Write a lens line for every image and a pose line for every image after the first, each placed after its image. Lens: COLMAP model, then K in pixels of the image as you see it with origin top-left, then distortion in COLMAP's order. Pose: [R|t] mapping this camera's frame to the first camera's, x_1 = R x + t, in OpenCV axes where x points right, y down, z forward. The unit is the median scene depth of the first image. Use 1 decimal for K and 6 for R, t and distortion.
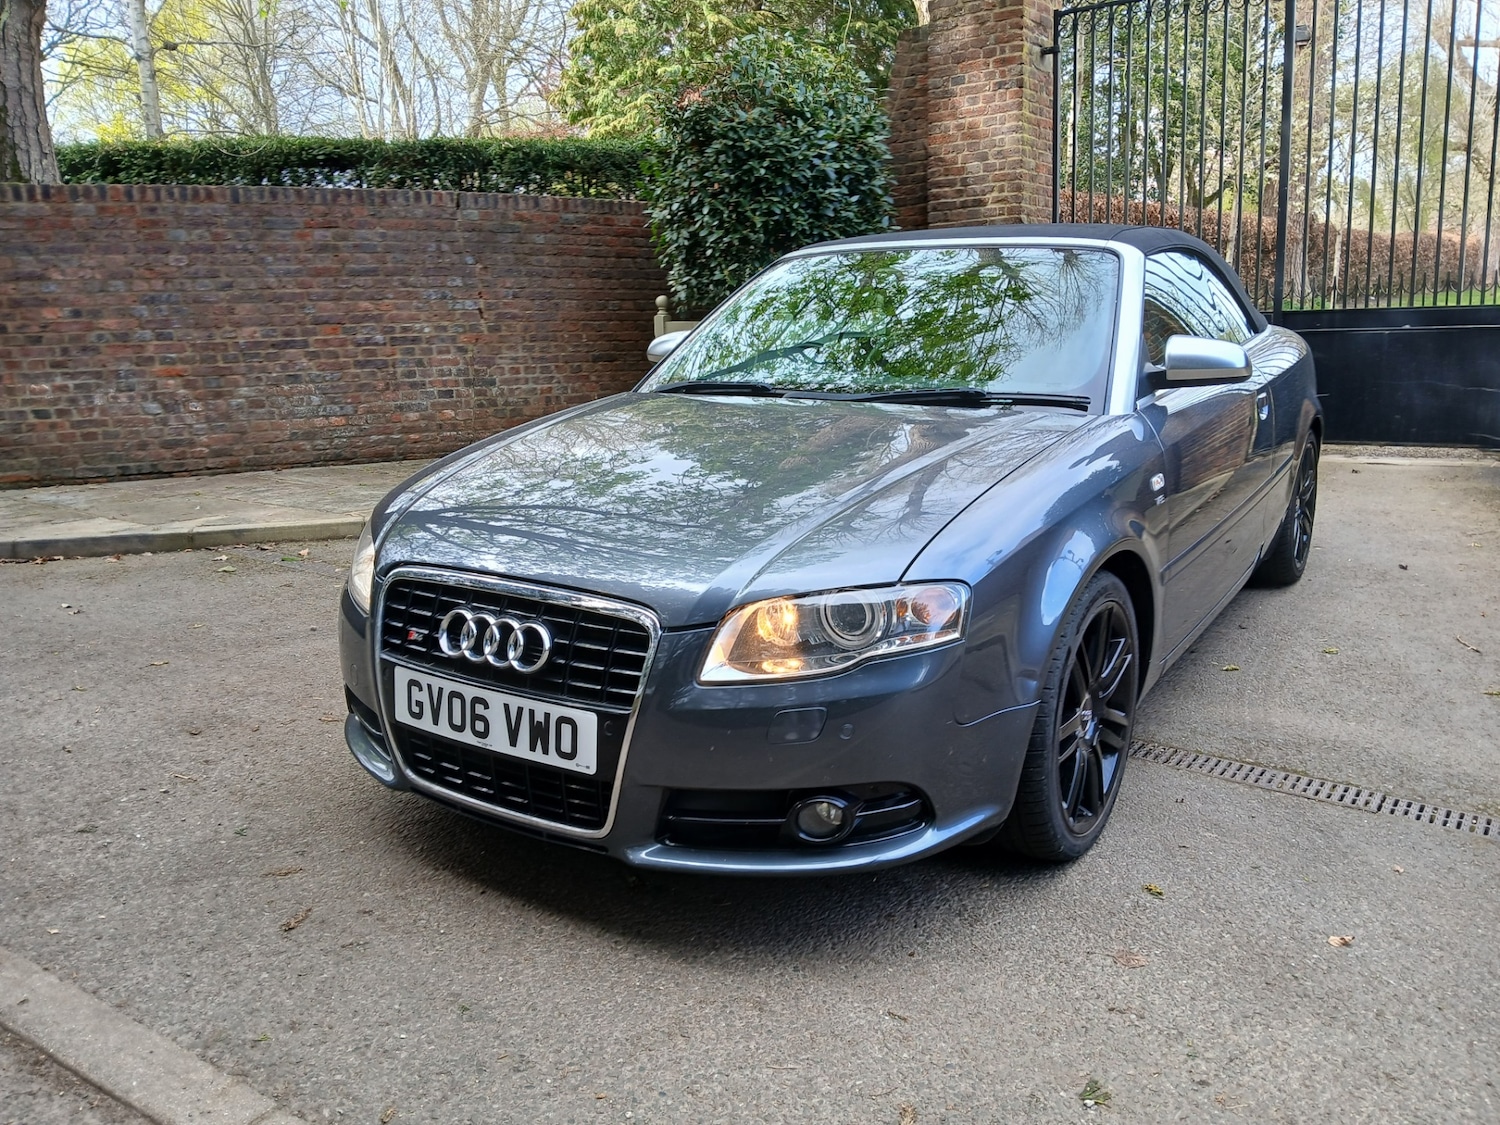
lens RADIAL K [[1189.5, 0, 780.7], [0, 1189.5, 568.5], [0, 0, 1]] dist [0.035215, -0.091903]
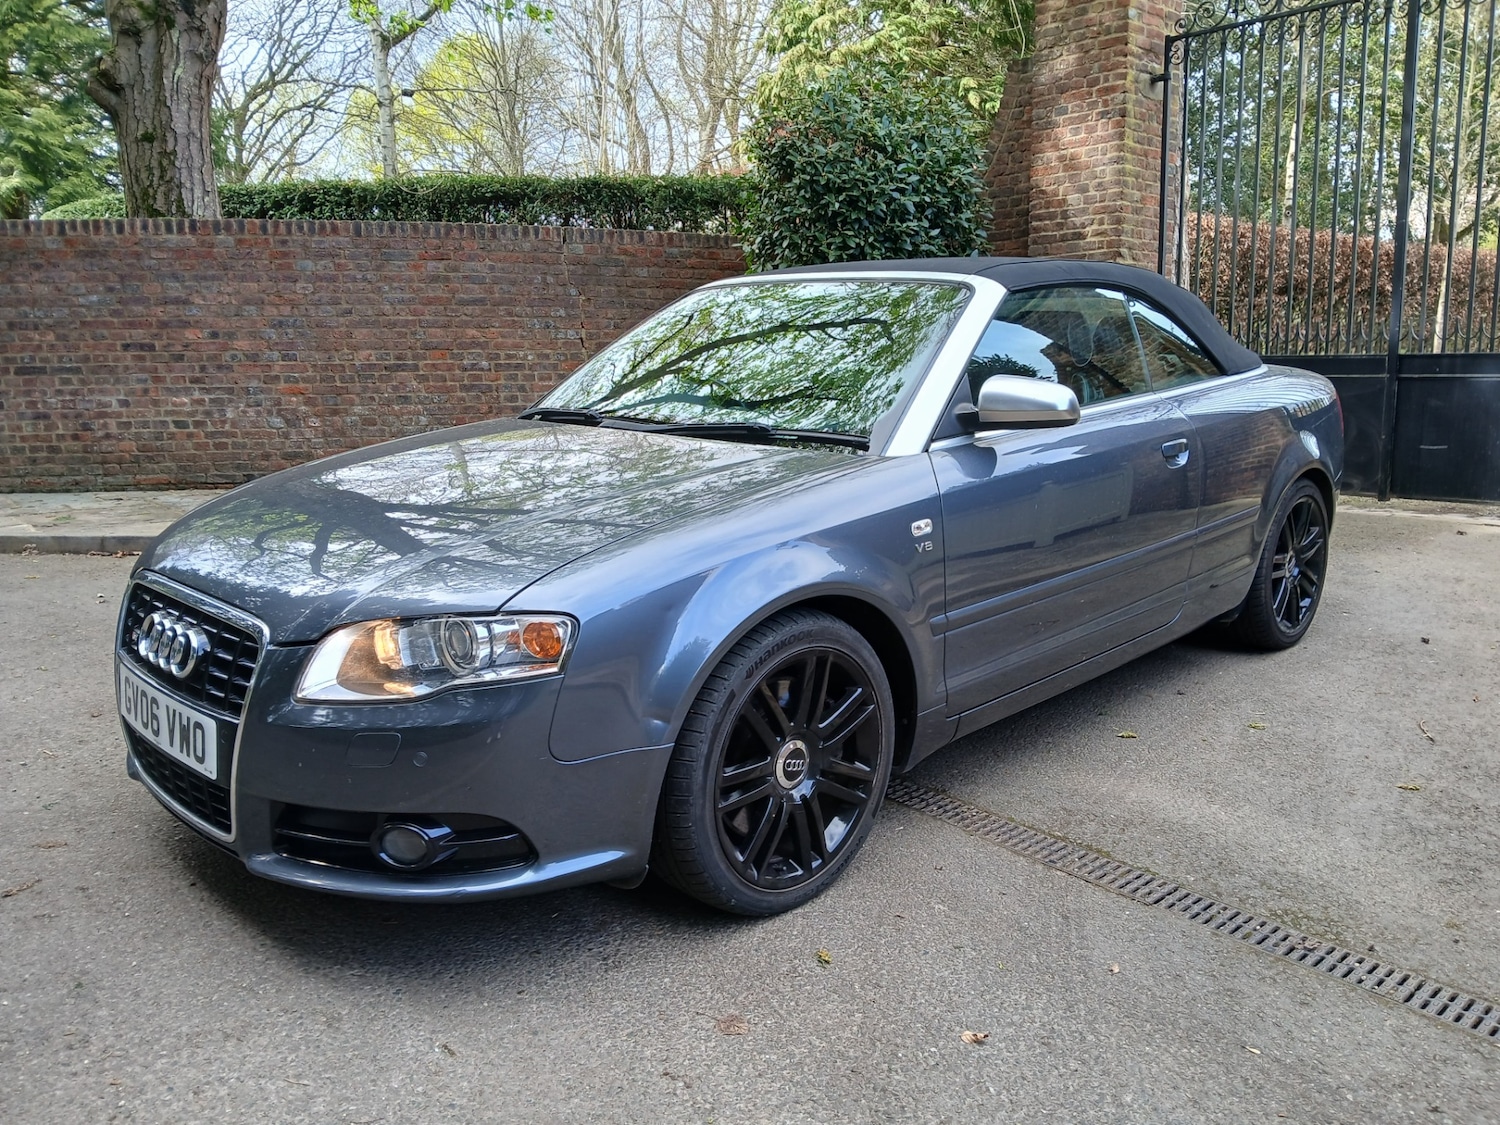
lens RADIAL K [[1189.5, 0, 780.7], [0, 1189.5, 568.5], [0, 0, 1]] dist [0.035215, -0.091903]
pose [[0.978640, 0.054203, -0.198307, 0.148212], [-0.059512, 0.998009, -0.020905, -0.005143], [0.196779, 0.032260, 0.979917, 0.020162]]
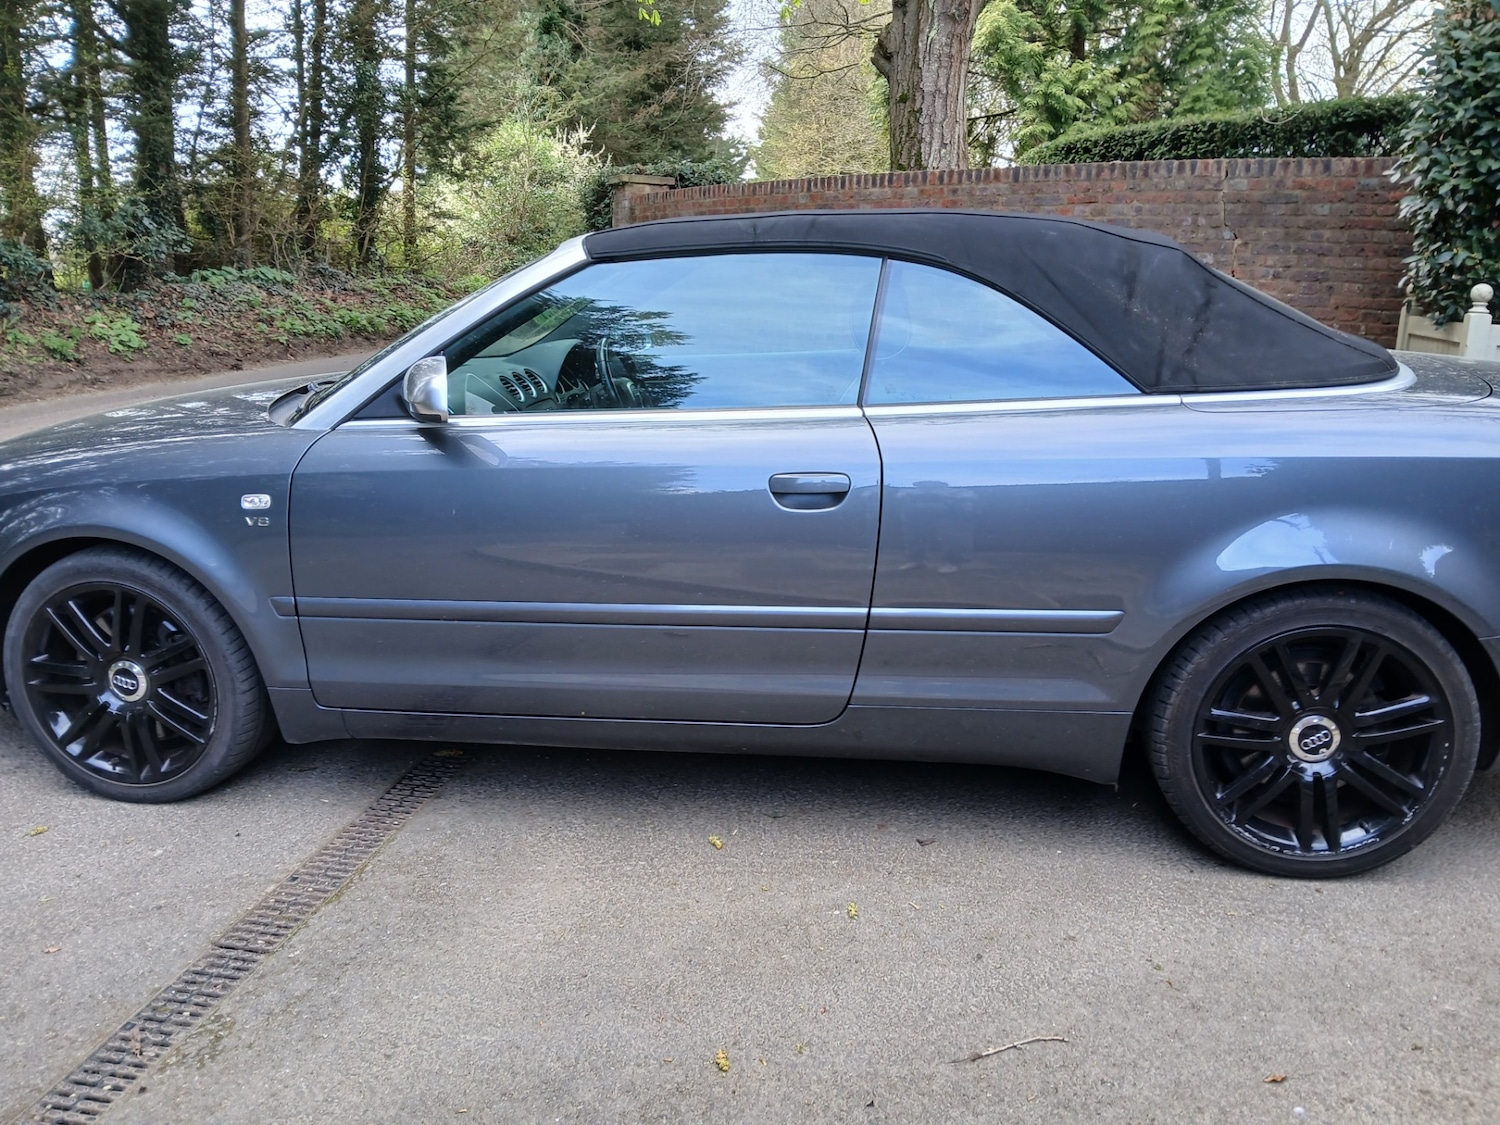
lens RADIAL K [[1189.5, 0, 780.7], [0, 1189.5, 568.5], [0, 0, 1]] dist [0.035215, -0.091903]
pose [[0.403052, 0.251189, -0.880030, 0.496740], [-0.222695, 0.959611, 0.171910, -0.103398], [0.887669, 0.126689, 0.442712, 0.357328]]
